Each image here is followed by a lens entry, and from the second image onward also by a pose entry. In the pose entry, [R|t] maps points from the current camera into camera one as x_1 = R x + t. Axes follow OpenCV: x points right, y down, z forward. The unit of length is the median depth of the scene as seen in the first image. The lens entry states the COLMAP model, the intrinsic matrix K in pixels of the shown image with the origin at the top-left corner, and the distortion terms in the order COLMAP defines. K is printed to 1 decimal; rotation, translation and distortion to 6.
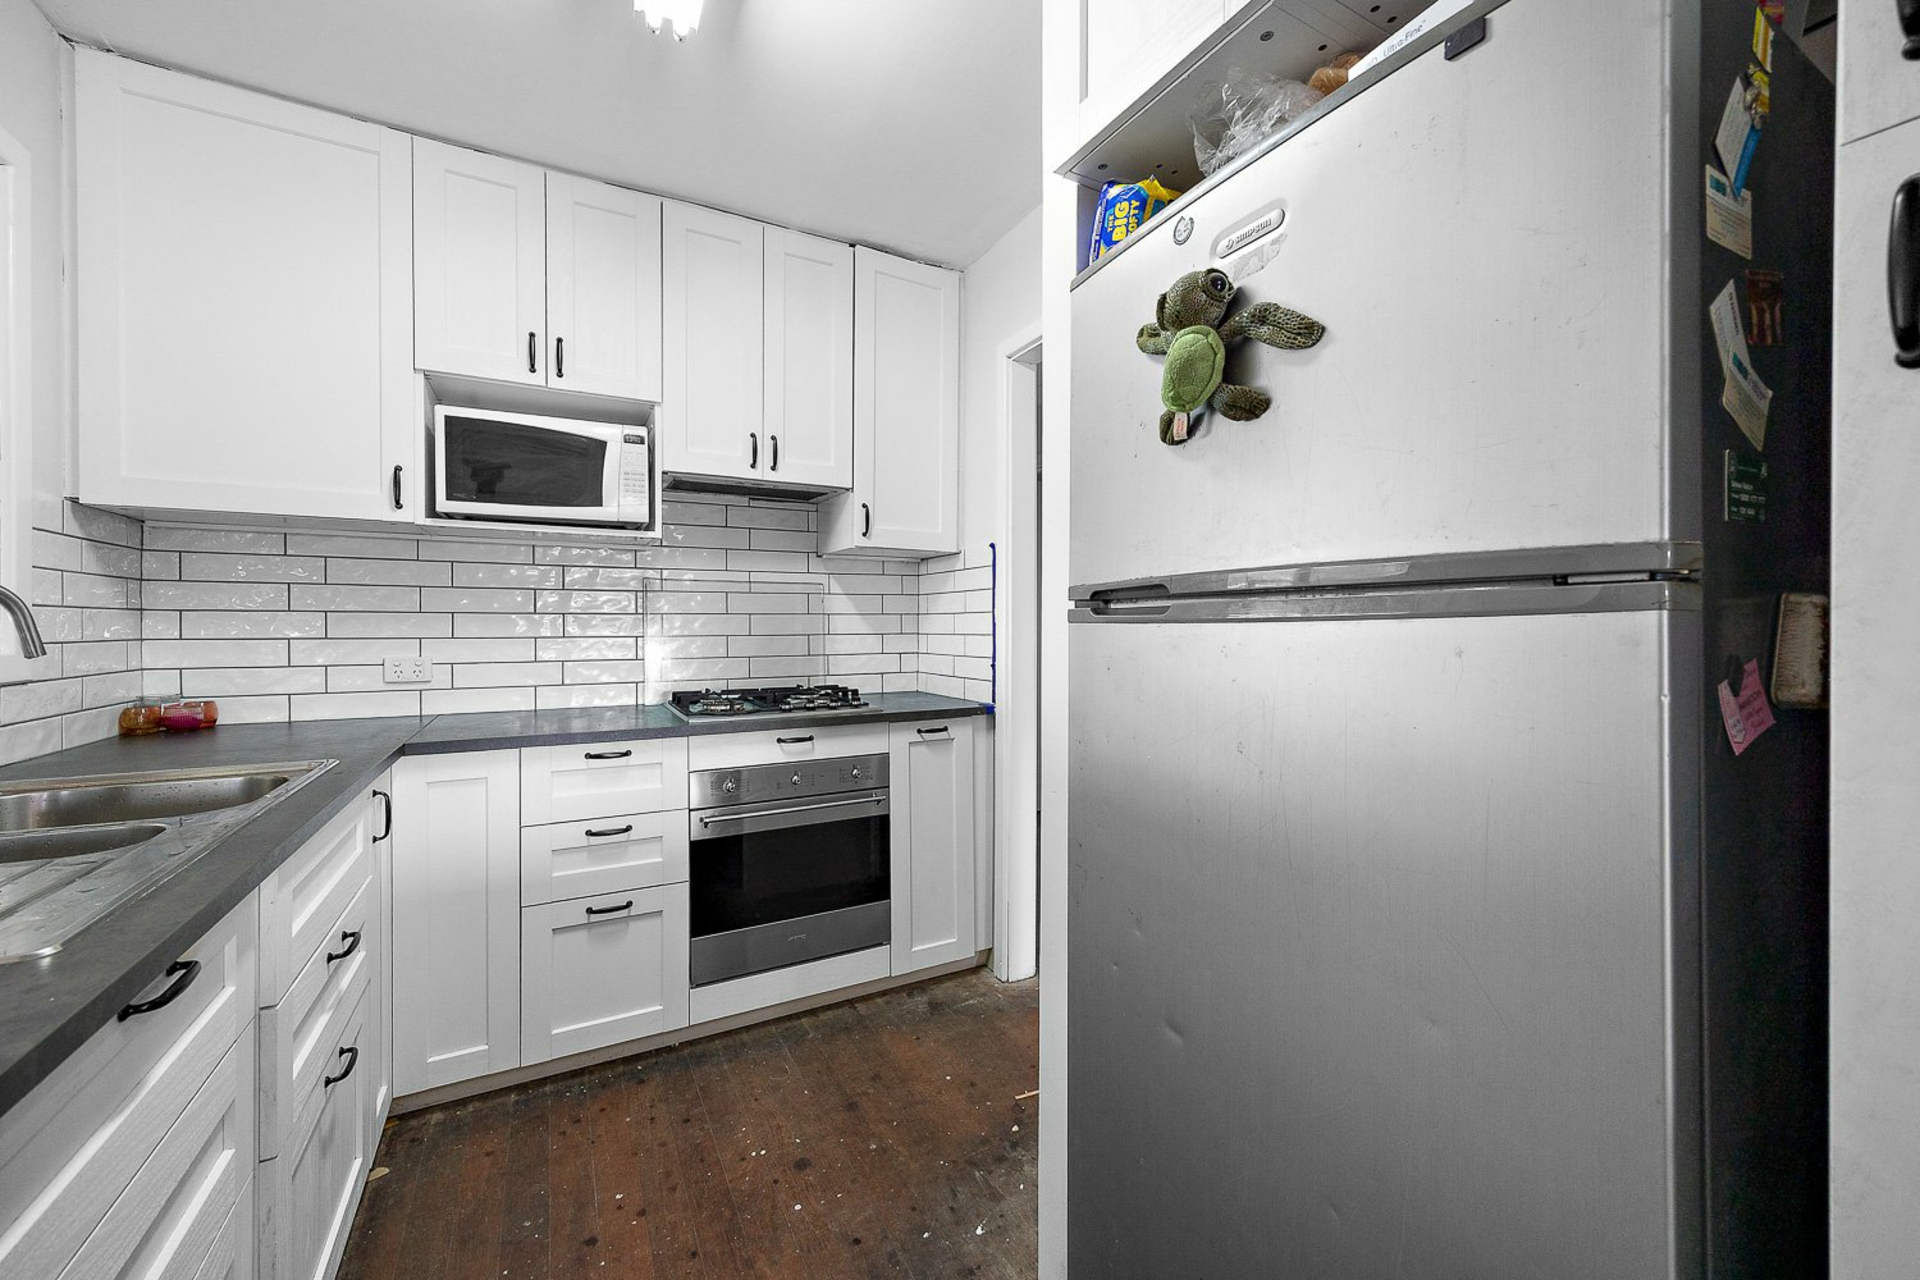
lens RADIAL K [[750.5, 0, 965.1], [0, 750.5, 627.3], [0, 0, 1]] dist [-0.003363, 0.000050]
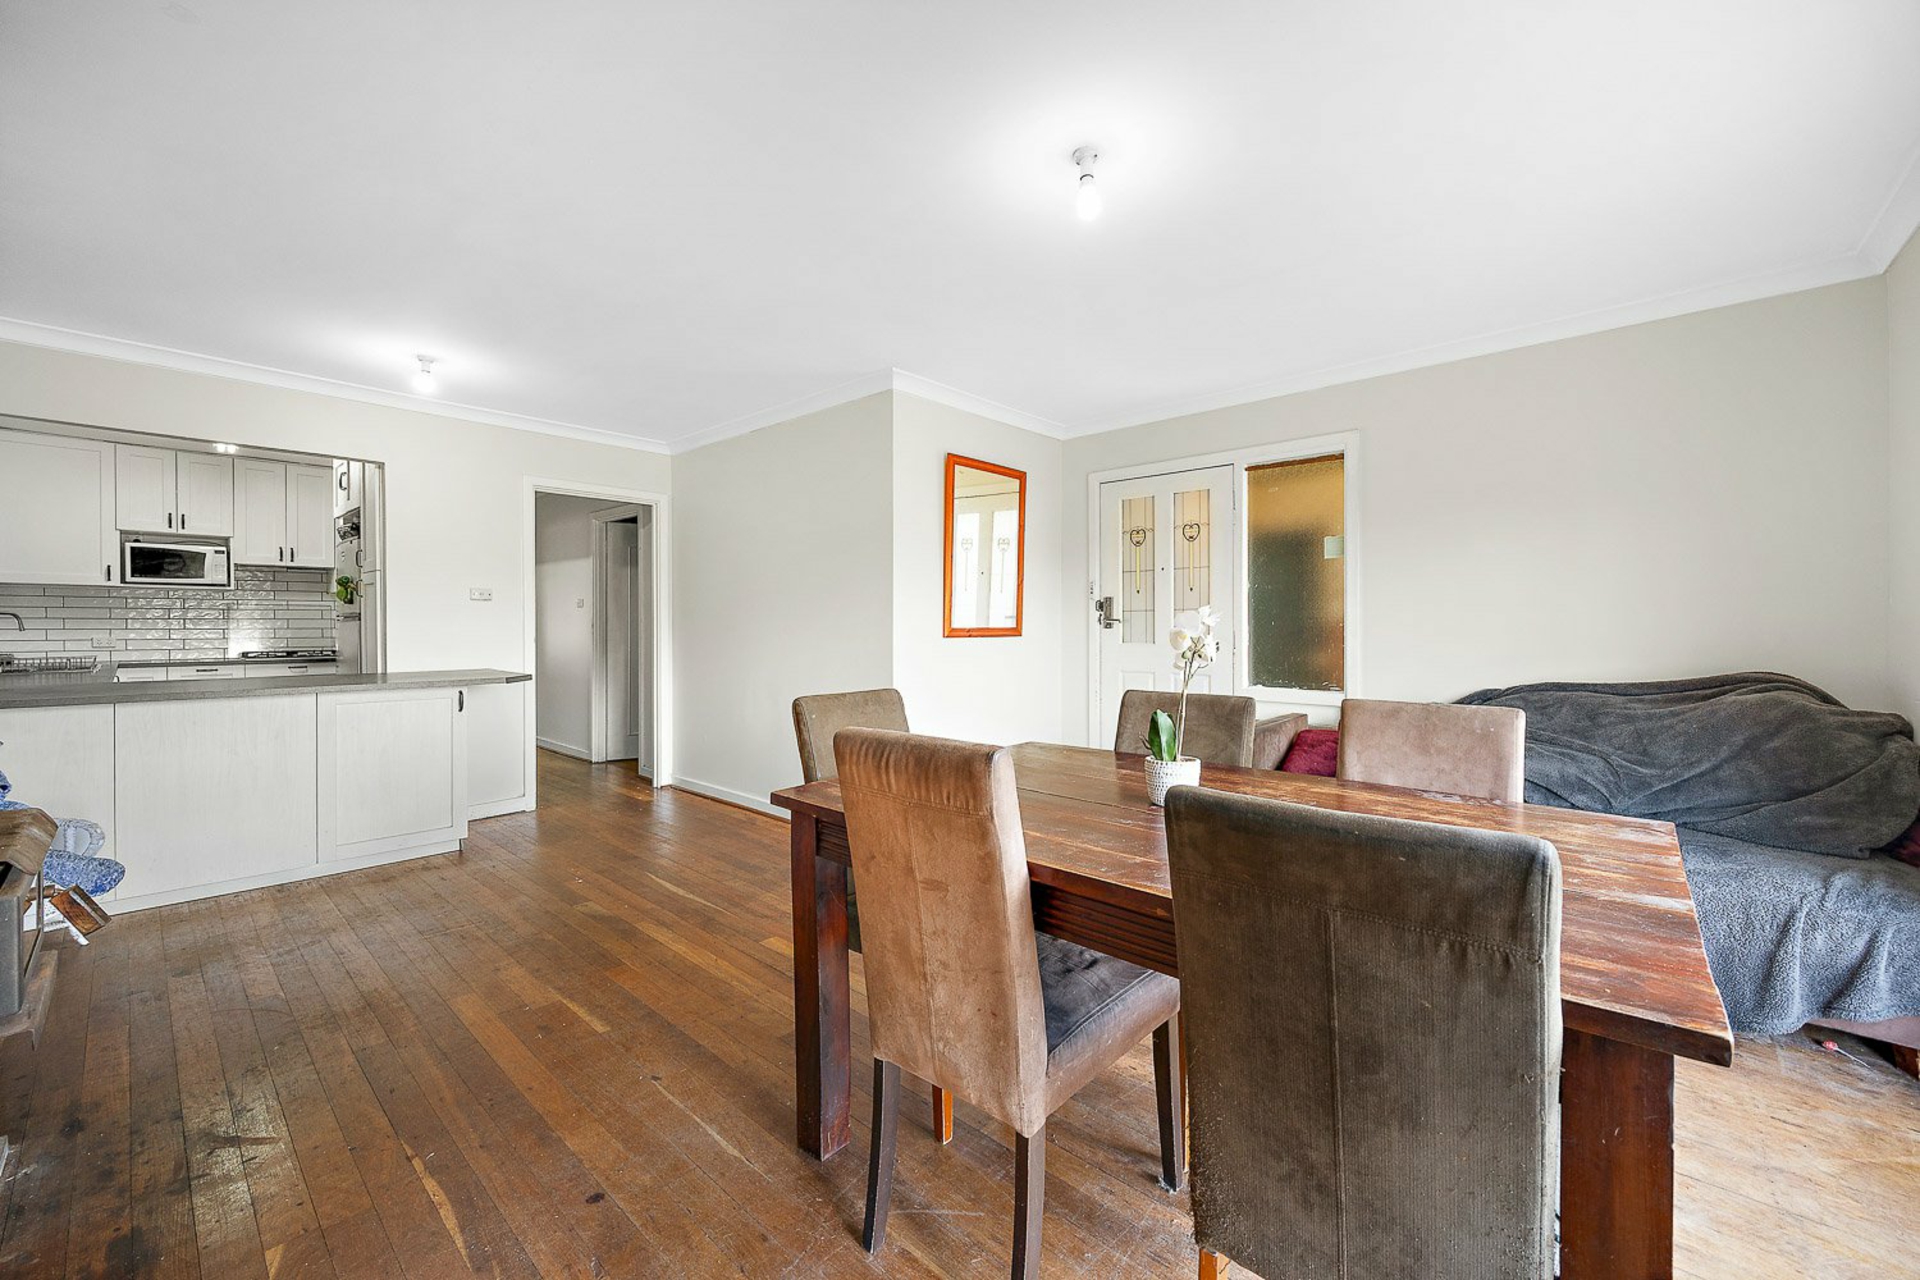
lens RADIAL K [[750.5, 0, 955.9], [0, 750.5, 631.0], [0, 0, 1]] dist [-0.003363, 0.000050]
pose [[0.946146, -0.002928, 0.323726, 1.116708], [0.002108, 0.999994, 0.002883, 0.019534], [-0.323732, -0.002045, 0.946146, -2.247396]]
